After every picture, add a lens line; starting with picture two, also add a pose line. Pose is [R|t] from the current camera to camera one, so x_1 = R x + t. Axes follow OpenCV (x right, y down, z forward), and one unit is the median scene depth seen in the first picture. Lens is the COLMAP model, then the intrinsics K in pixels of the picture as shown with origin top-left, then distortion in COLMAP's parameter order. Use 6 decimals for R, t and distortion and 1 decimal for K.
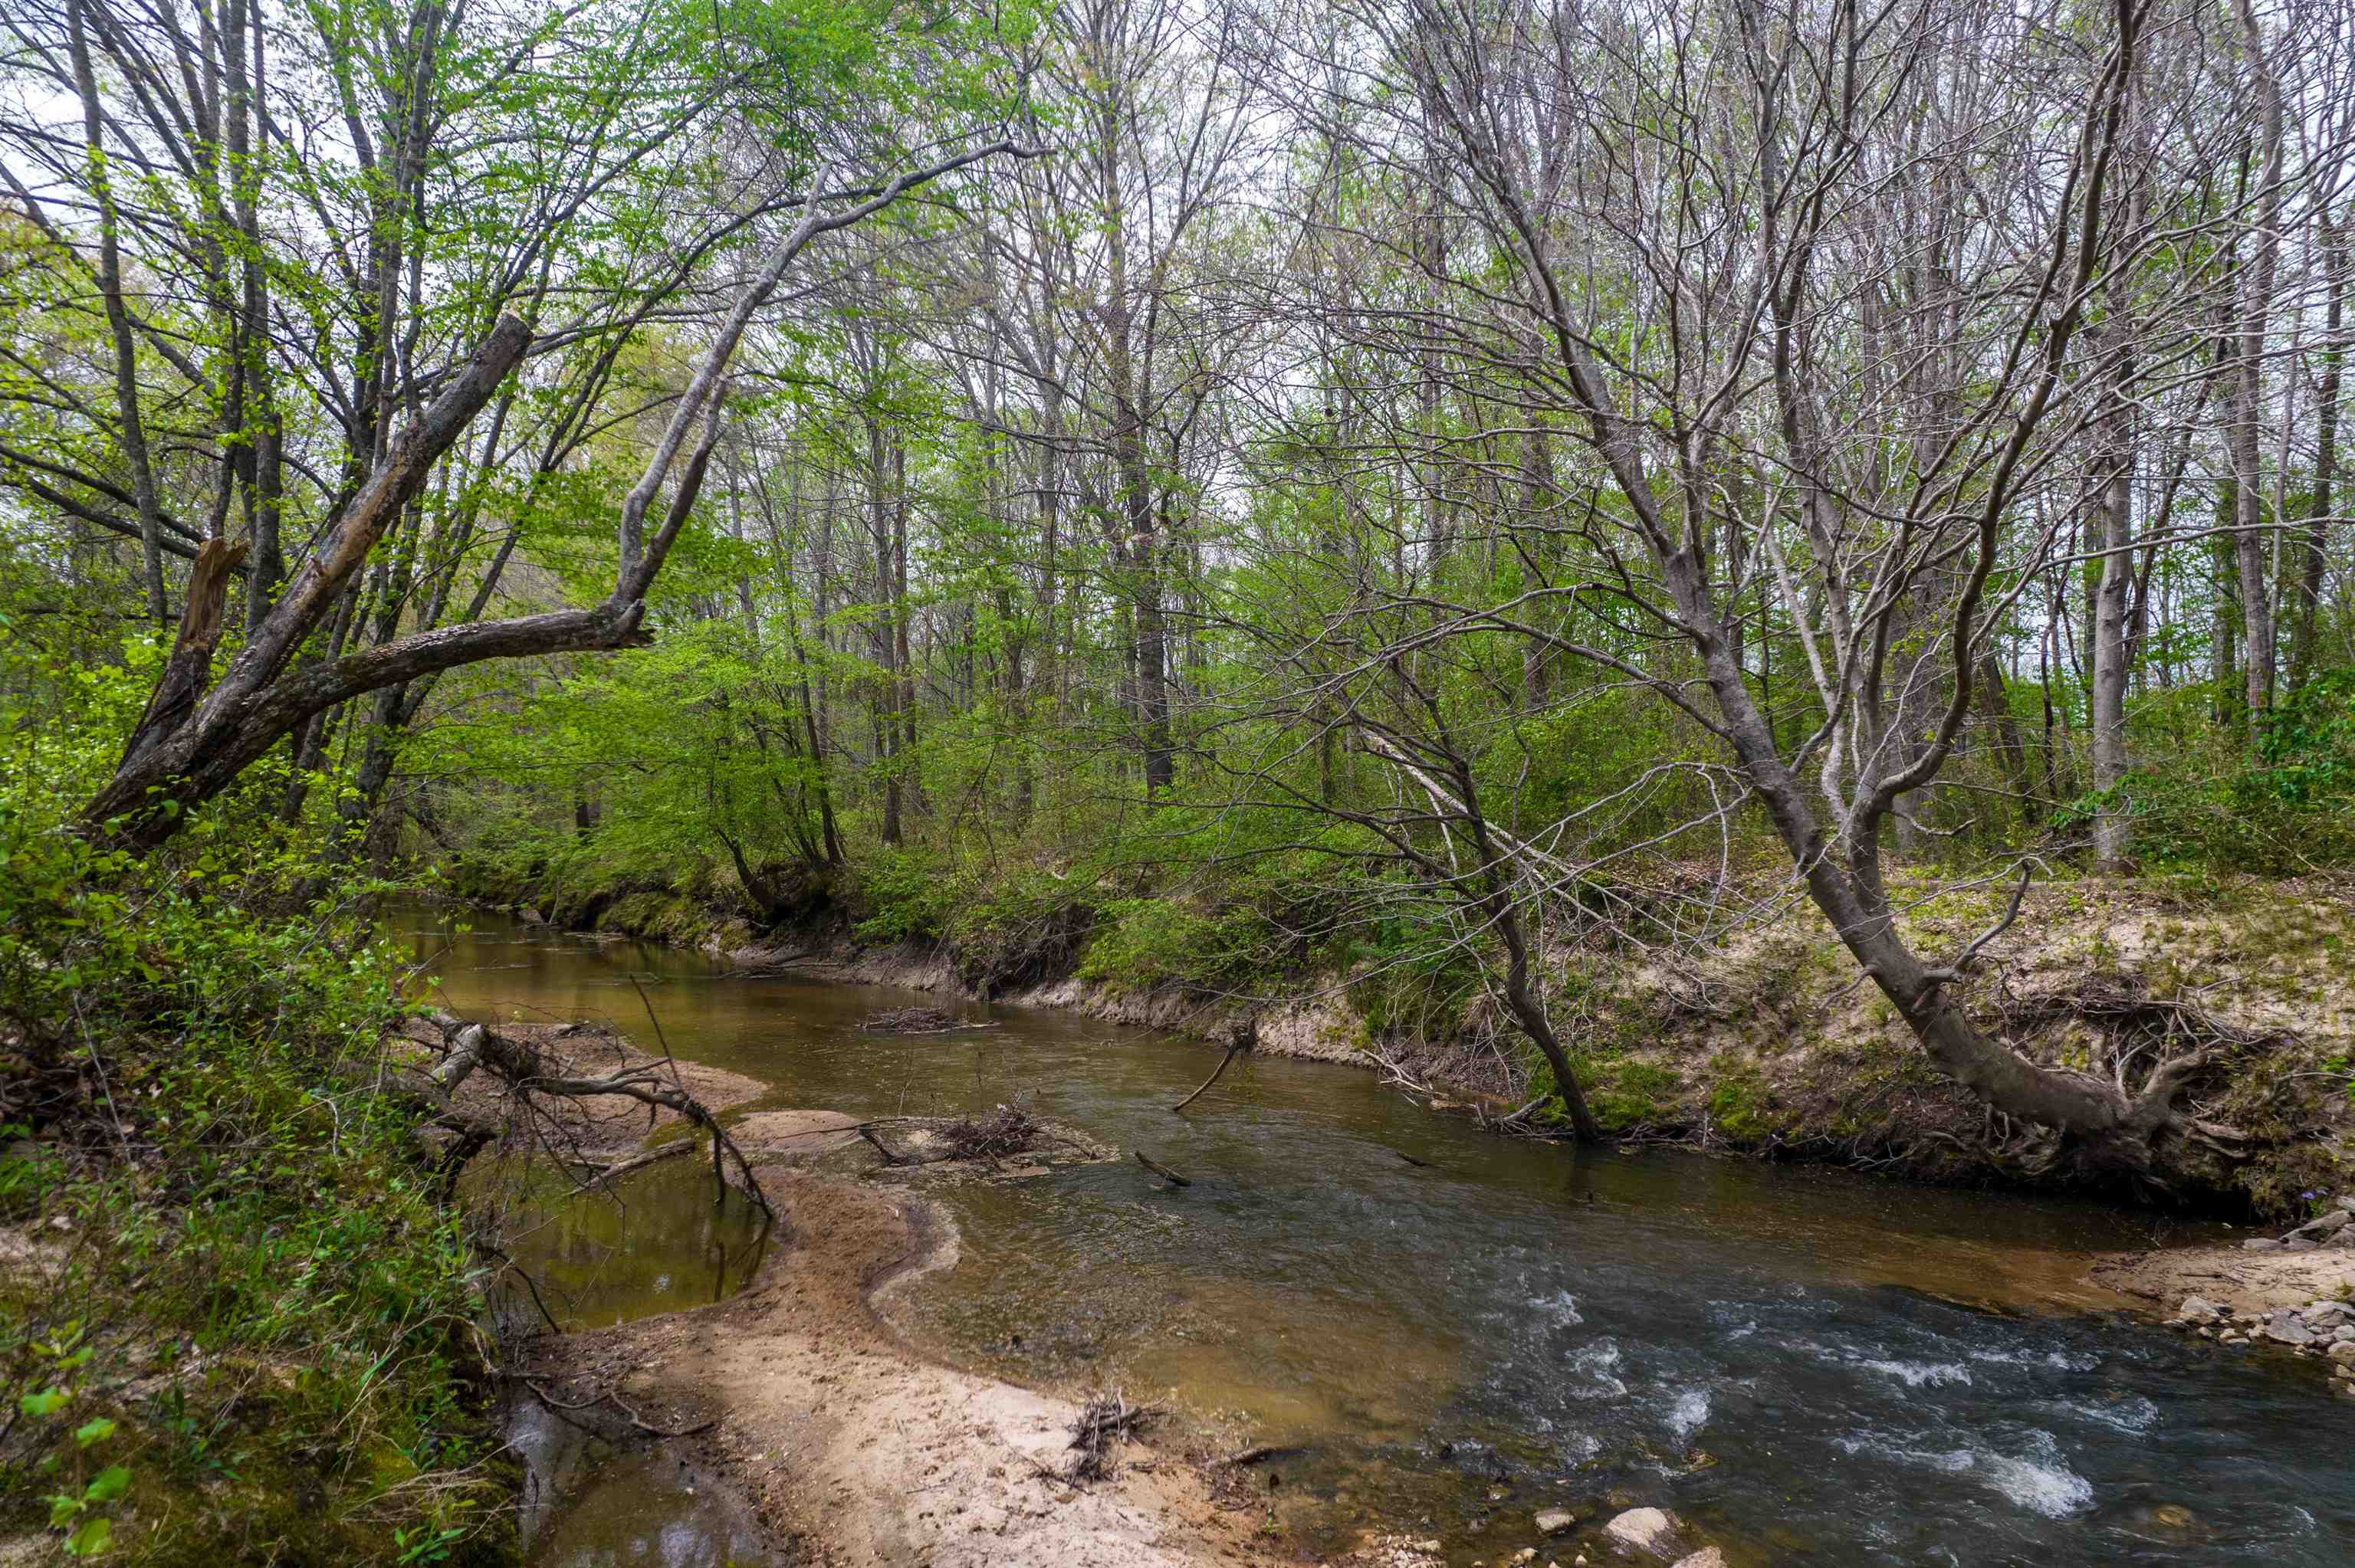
lens RADIAL K [[1483.2, 0, 1182.6], [0, 1483.2, 802.9], [0, 0, 1]] dist [-0.082328, 0.067910]
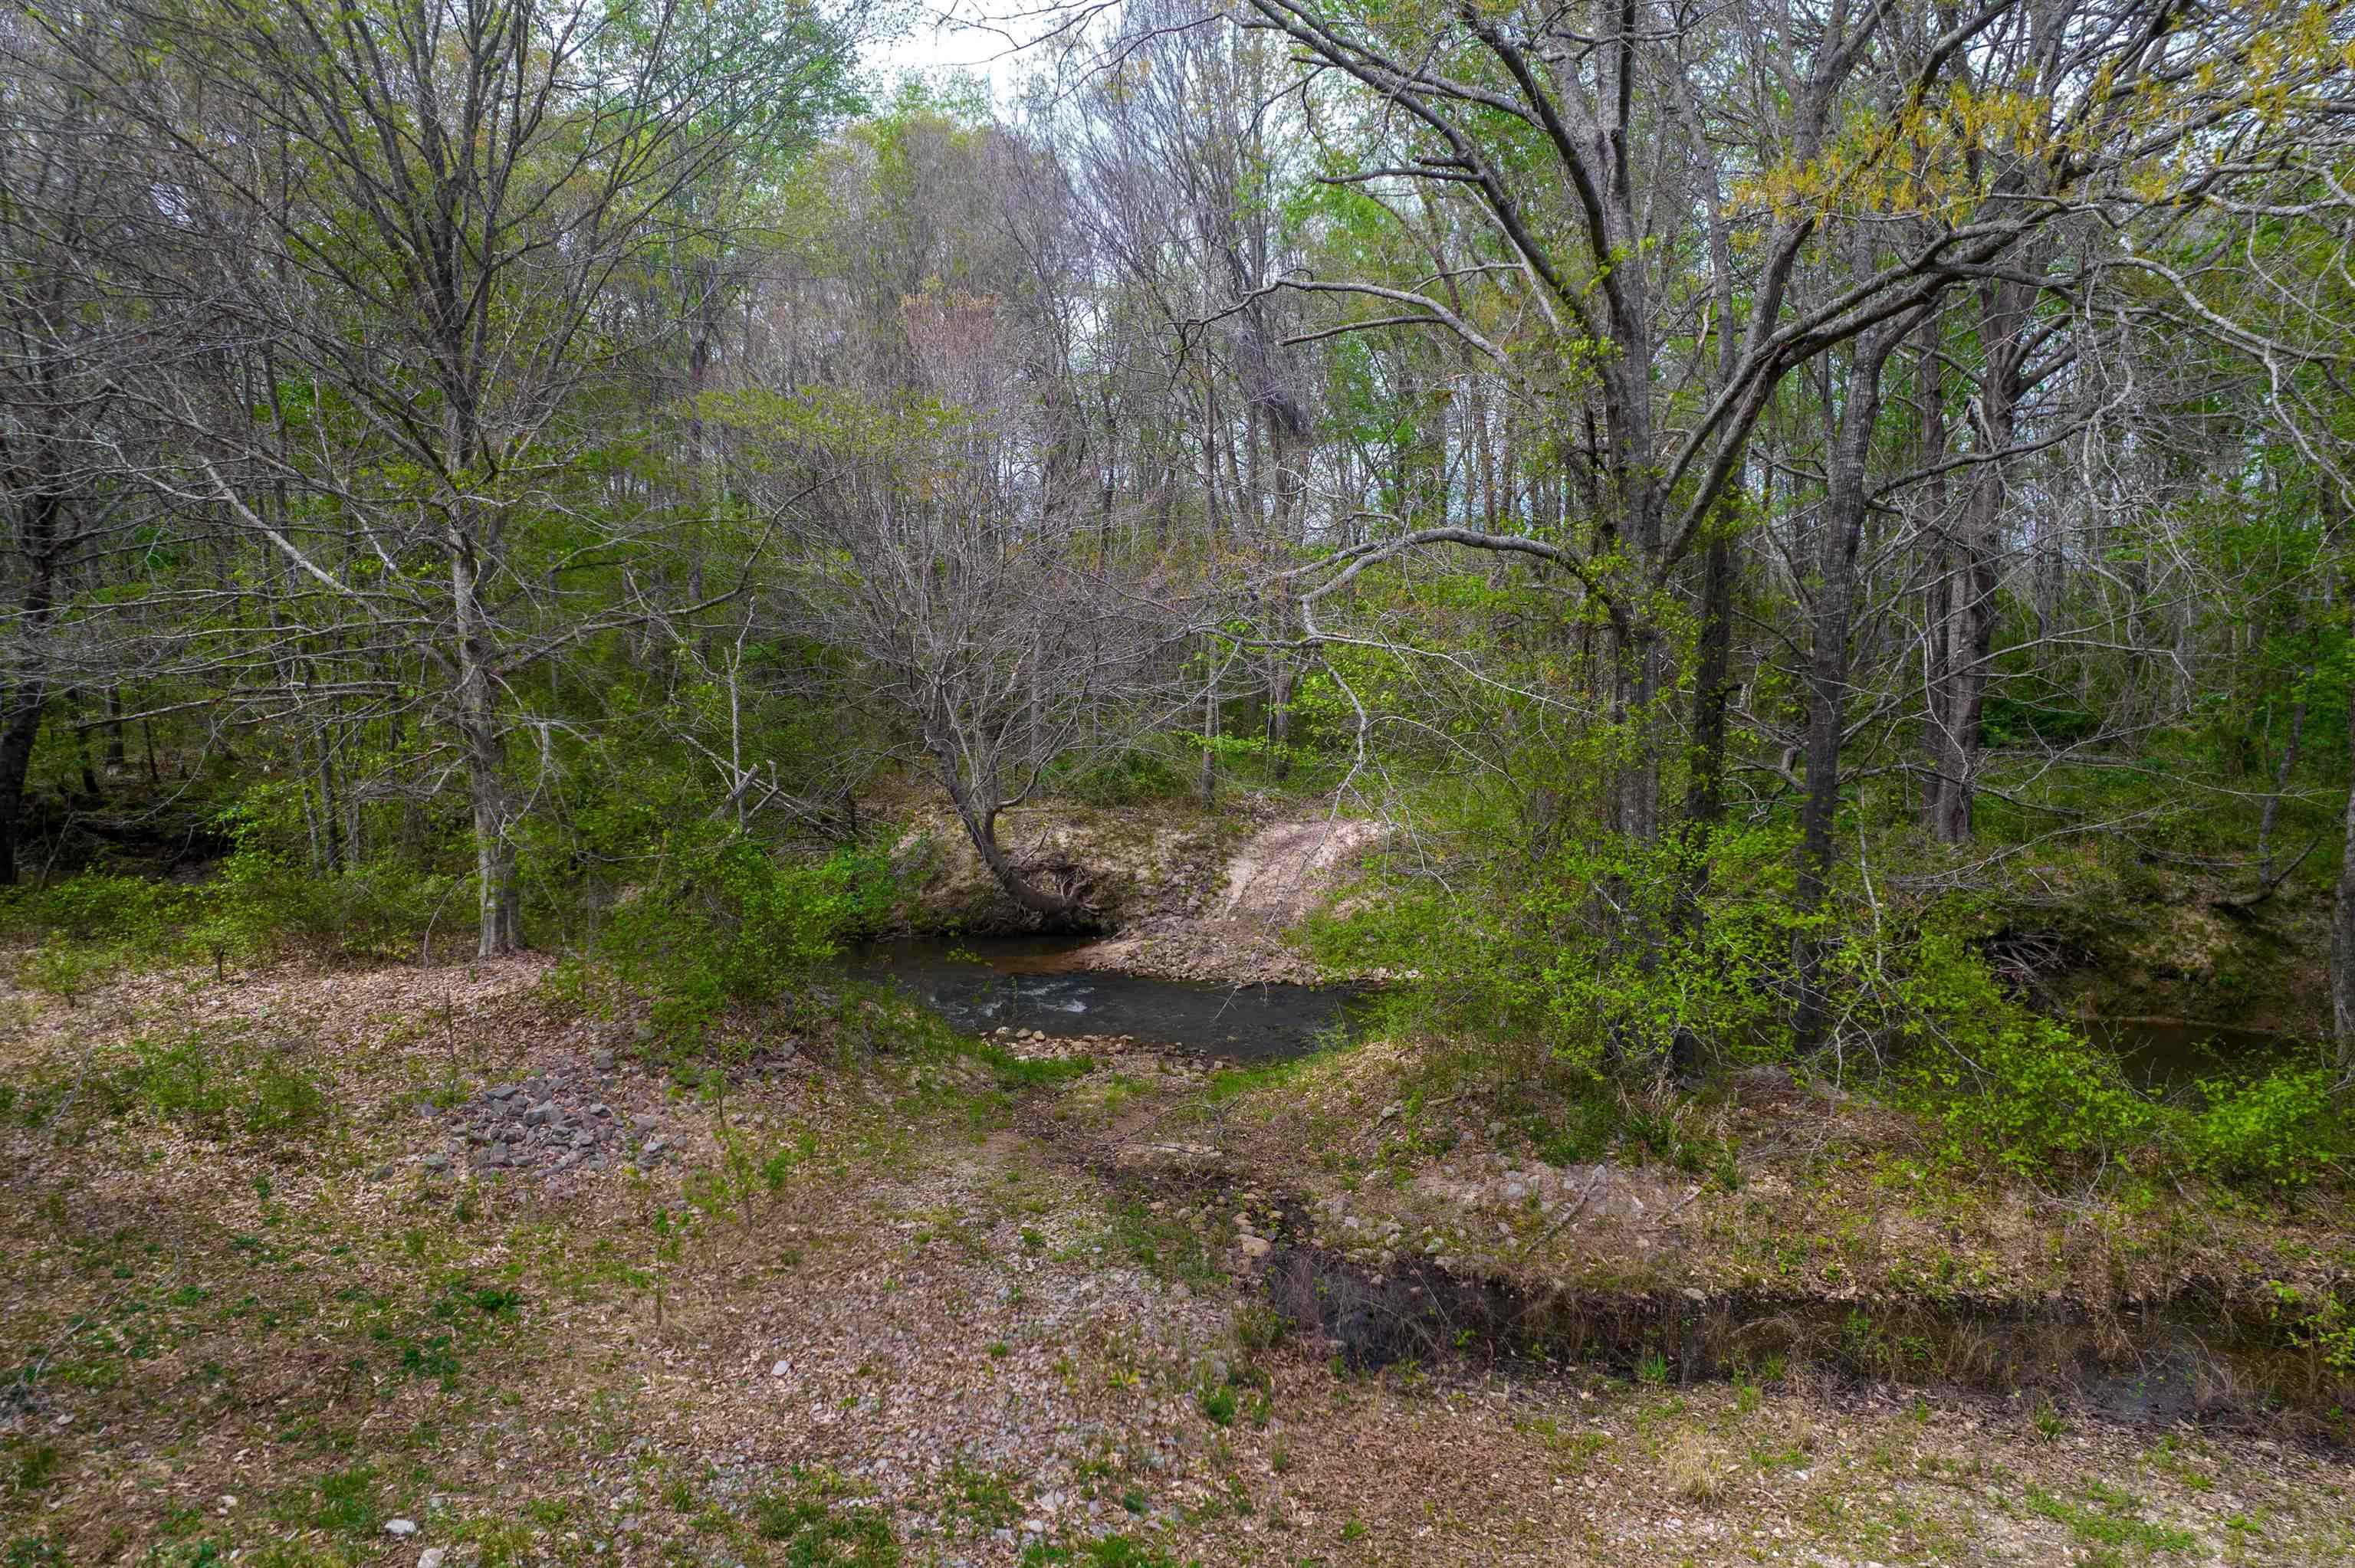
lens RADIAL K [[1483.2, 0, 1182.6], [0, 1483.2, 802.9], [0, 0, 1]] dist [-0.082328, 0.067910]
pose [[0.743869, -0.090899, 0.662115, -1.043369], [-0.014200, 0.988334, 0.151638, -0.410164], [-0.668174, -0.122201, 0.733900, -1.215615]]
